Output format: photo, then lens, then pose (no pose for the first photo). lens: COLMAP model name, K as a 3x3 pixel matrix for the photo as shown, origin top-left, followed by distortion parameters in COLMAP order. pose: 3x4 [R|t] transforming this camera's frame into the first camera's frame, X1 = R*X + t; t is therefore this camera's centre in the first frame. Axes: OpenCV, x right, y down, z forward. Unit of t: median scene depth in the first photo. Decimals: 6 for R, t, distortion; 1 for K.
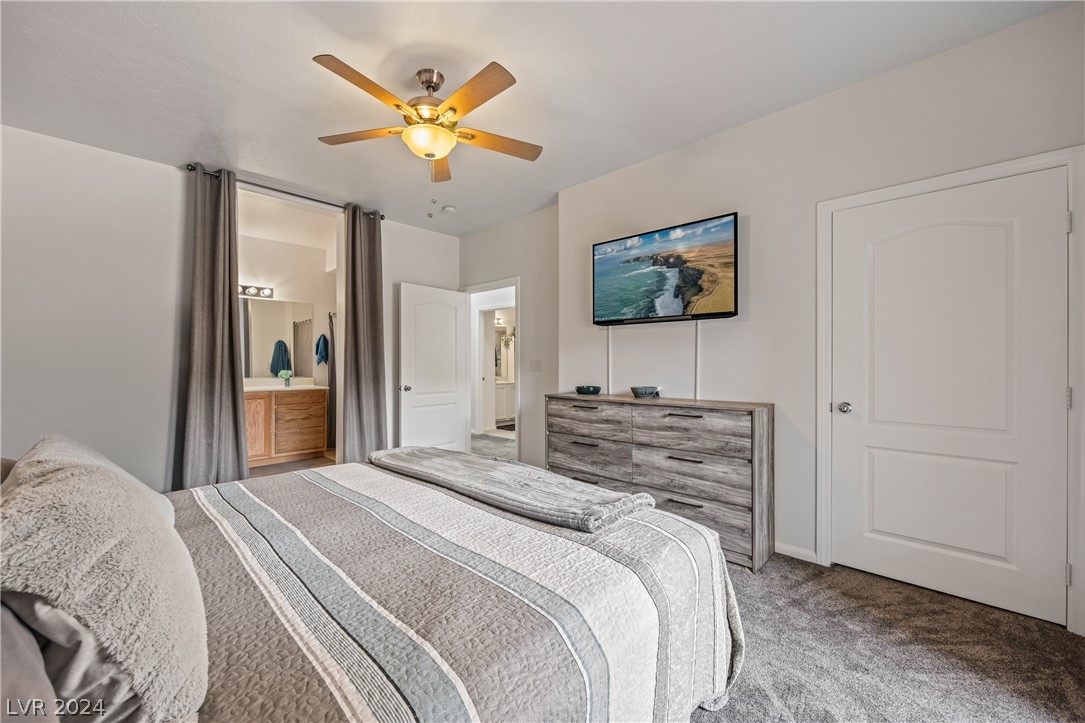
lens RADIAL K [[438.3, 0, 536.7], [0, 438.3, 362.2], [0, 0, 1]] dist [0.003407, -0.000171]
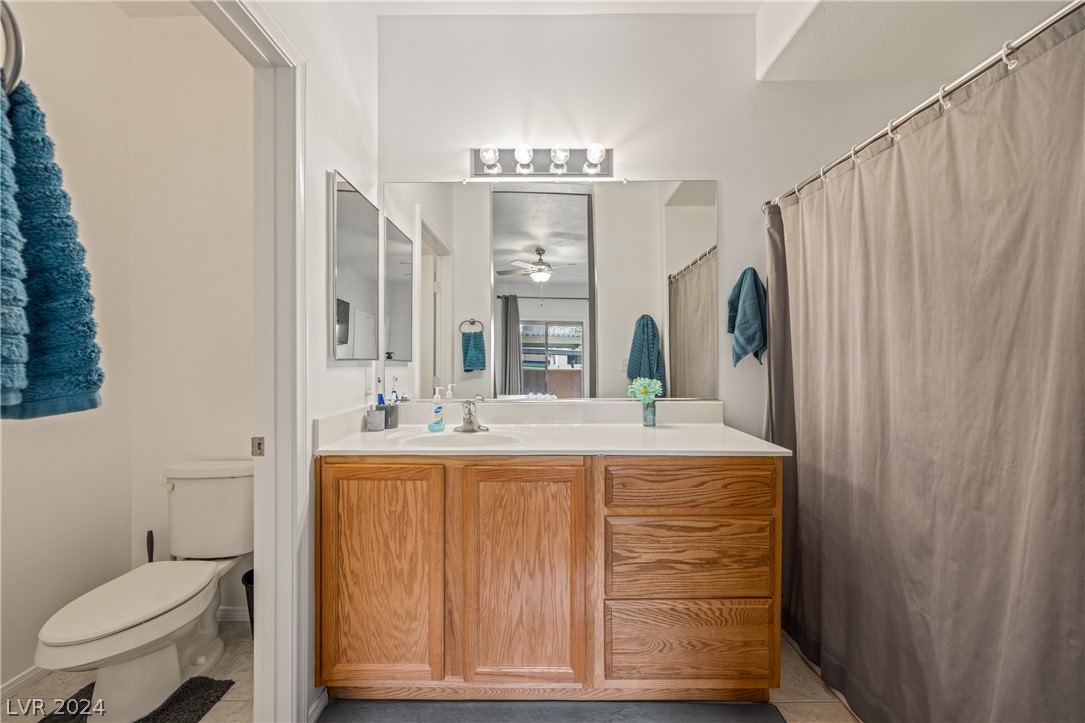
lens RADIAL K [[438.3, 0, 536.7], [0, 438.3, 362.2], [0, 0, 1]] dist [0.003407, -0.000171]
pose [[0.691565, -0.000645, -0.722314, -0.381602], [0.002157, 0.999997, 0.001172, 0.004610], [0.722311, -0.002368, 0.691565, 0.698622]]
